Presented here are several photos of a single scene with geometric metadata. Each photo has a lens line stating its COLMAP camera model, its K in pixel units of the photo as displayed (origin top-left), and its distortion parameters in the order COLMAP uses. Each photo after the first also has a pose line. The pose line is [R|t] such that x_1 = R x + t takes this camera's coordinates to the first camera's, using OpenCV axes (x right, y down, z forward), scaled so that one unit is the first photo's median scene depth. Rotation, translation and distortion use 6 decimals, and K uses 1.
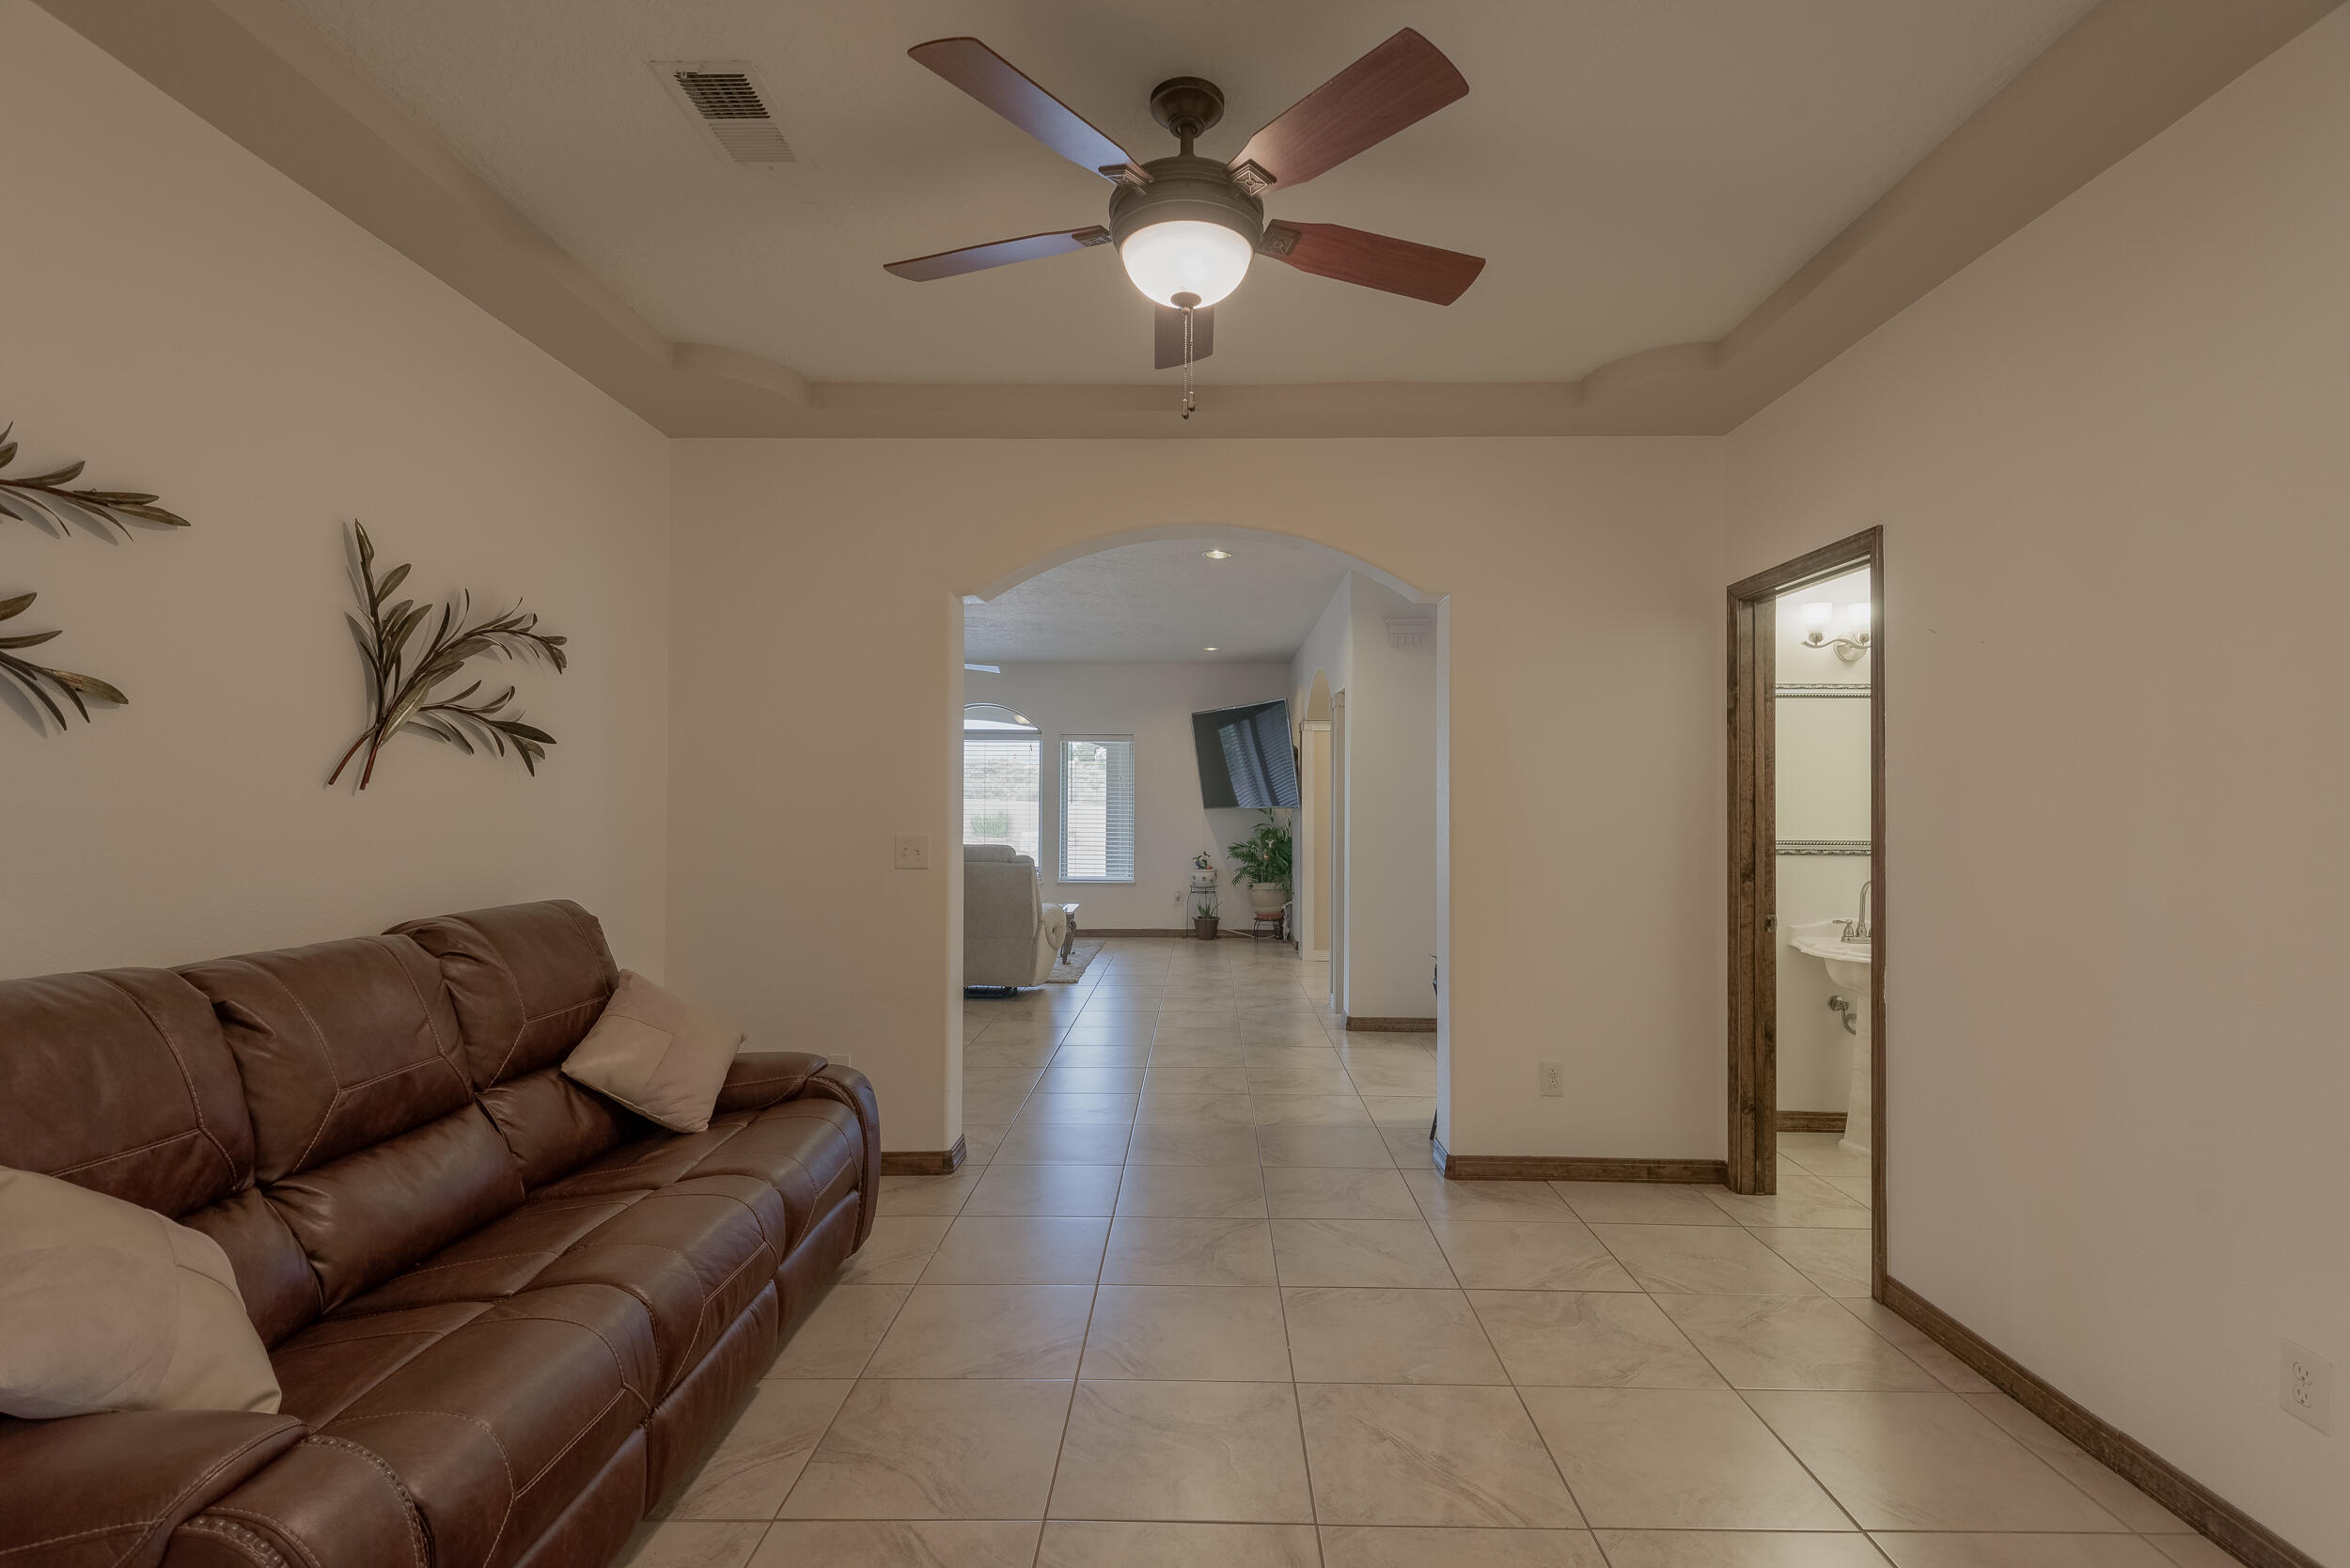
lens RADIAL K [[1152.3, 0, 1175.0], [0, 1152.3, 784.0], [0, 0, 1]] dist [0.000023, 0.000012]
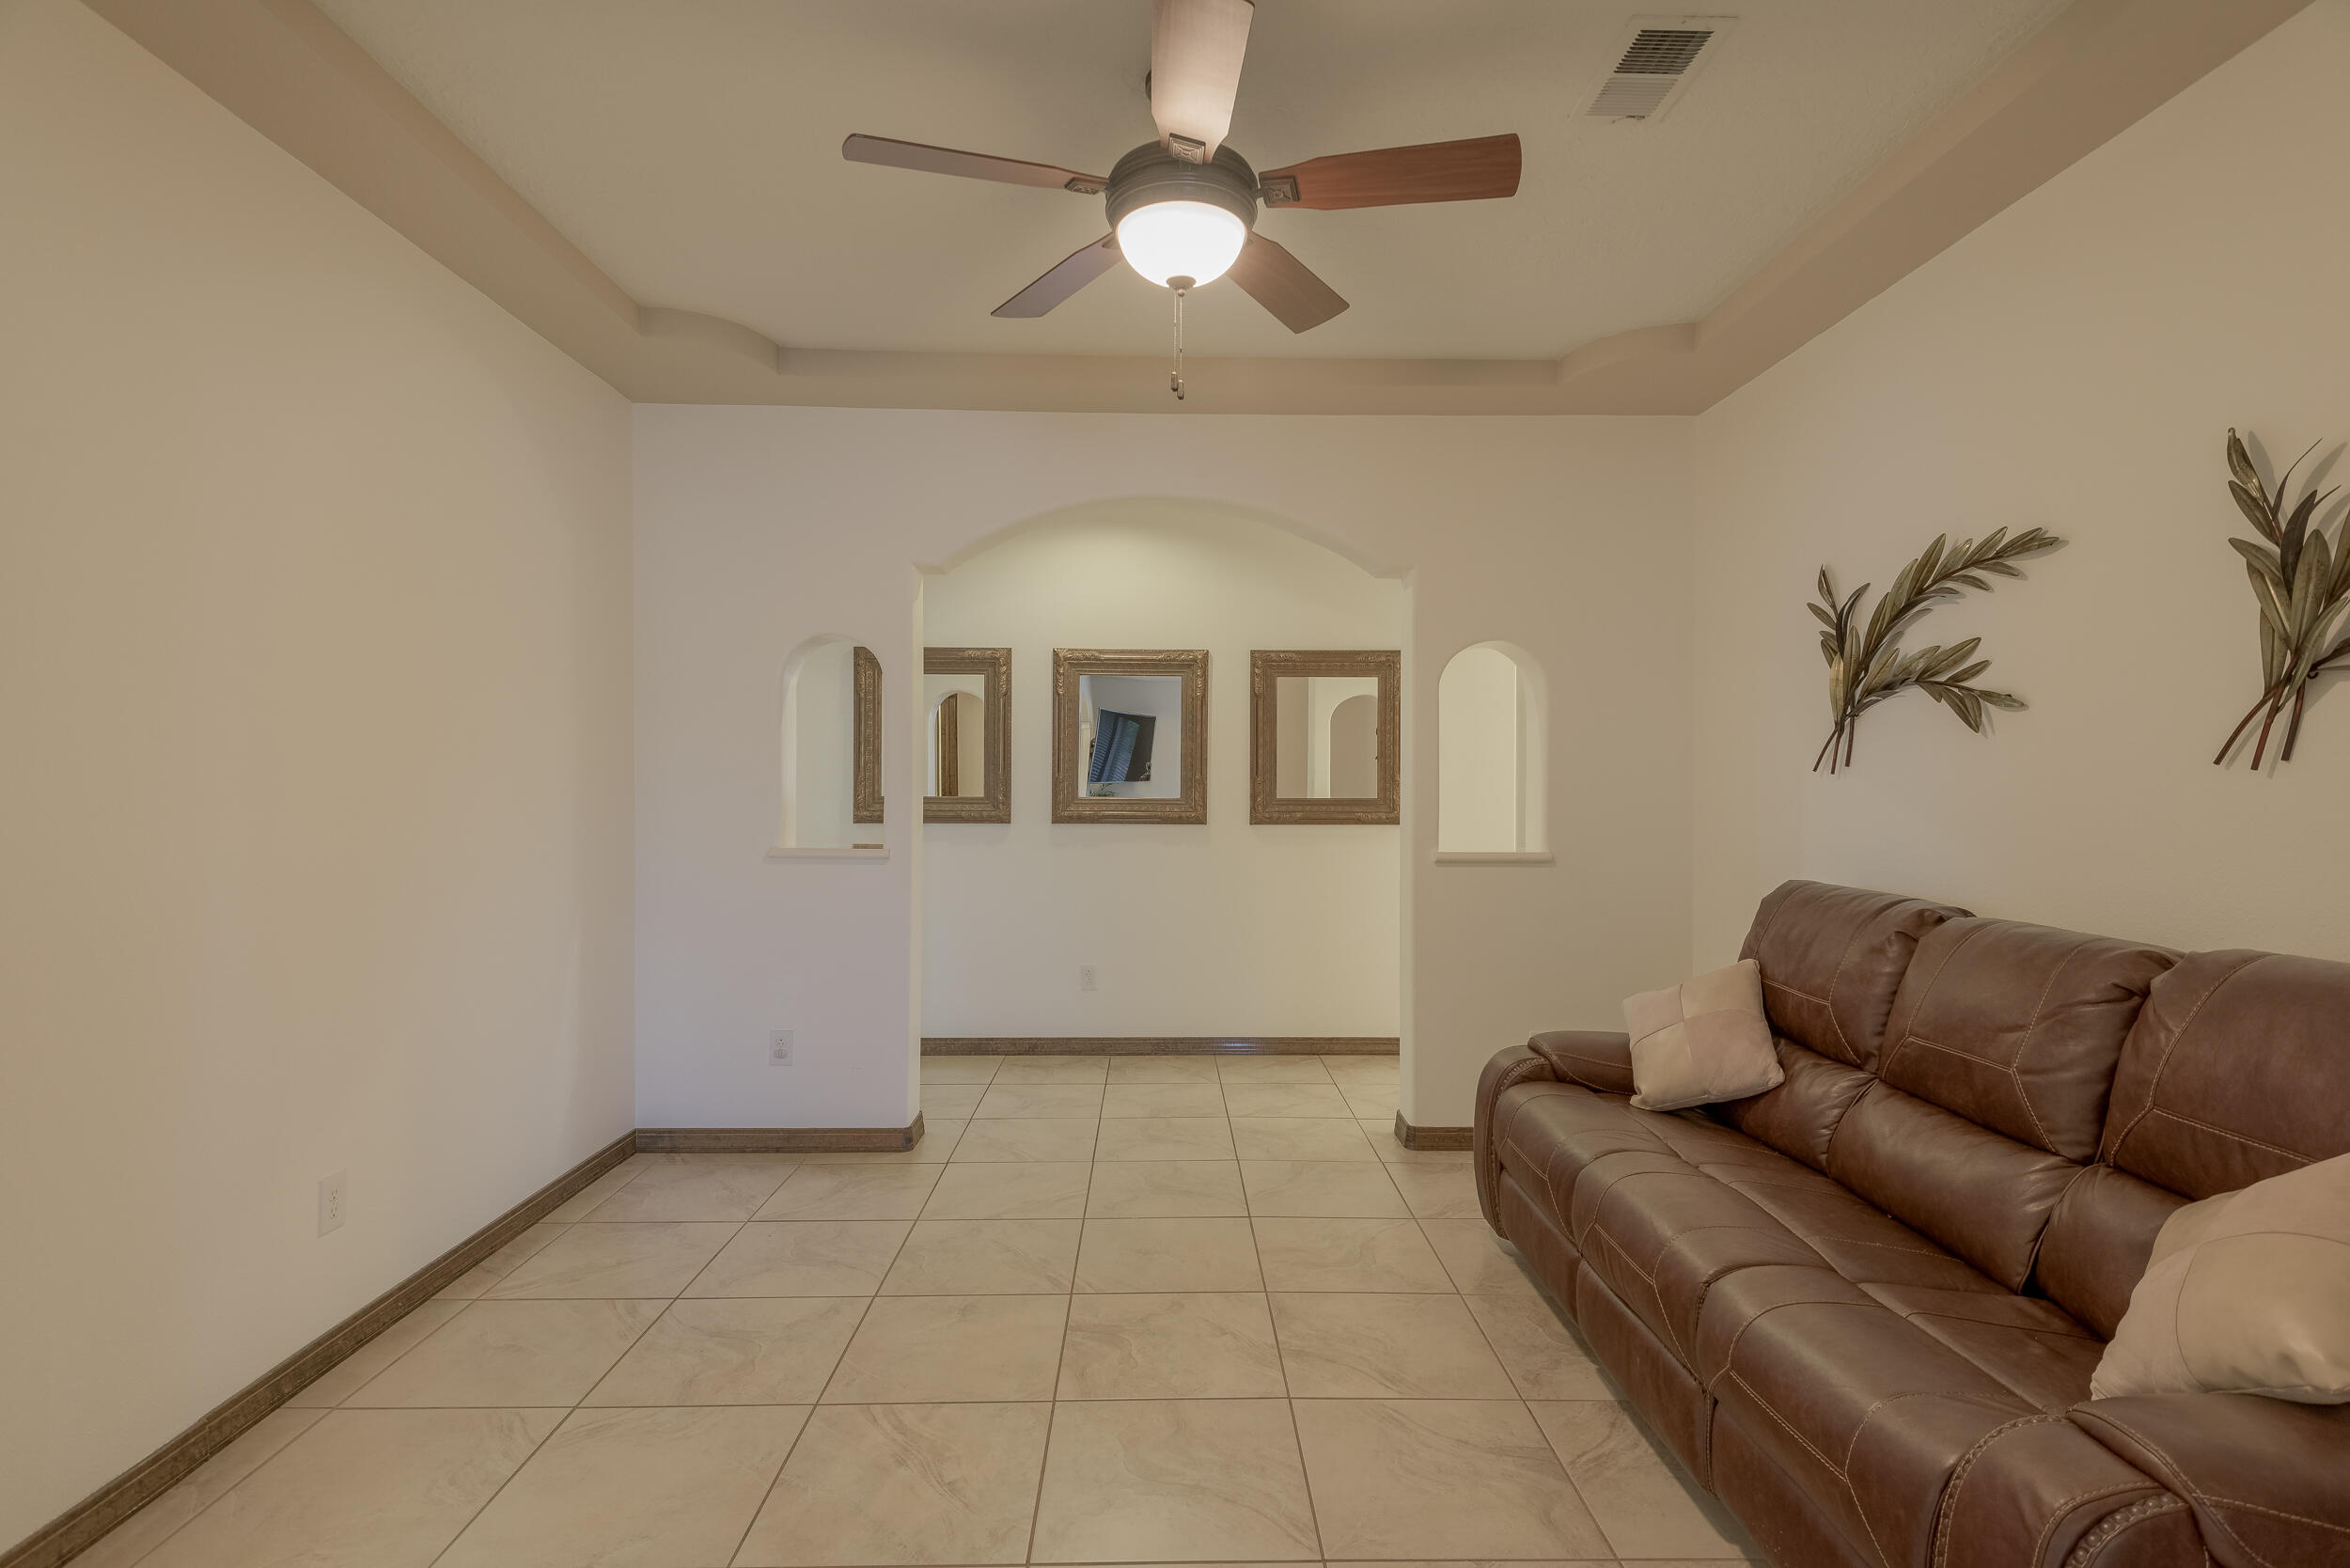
lens RADIAL K [[1226.5, 0, 1175.0], [0, 1226.5, 784.0], [0, 0, 1]] dist [0.000040, 0.000024]
pose [[-0.999092, -0.009653, -0.041507, 0.054306], [-0.009156, 0.999884, -0.012156, 0.035796], [0.041619, -0.011765, -0.999064, 2.074462]]
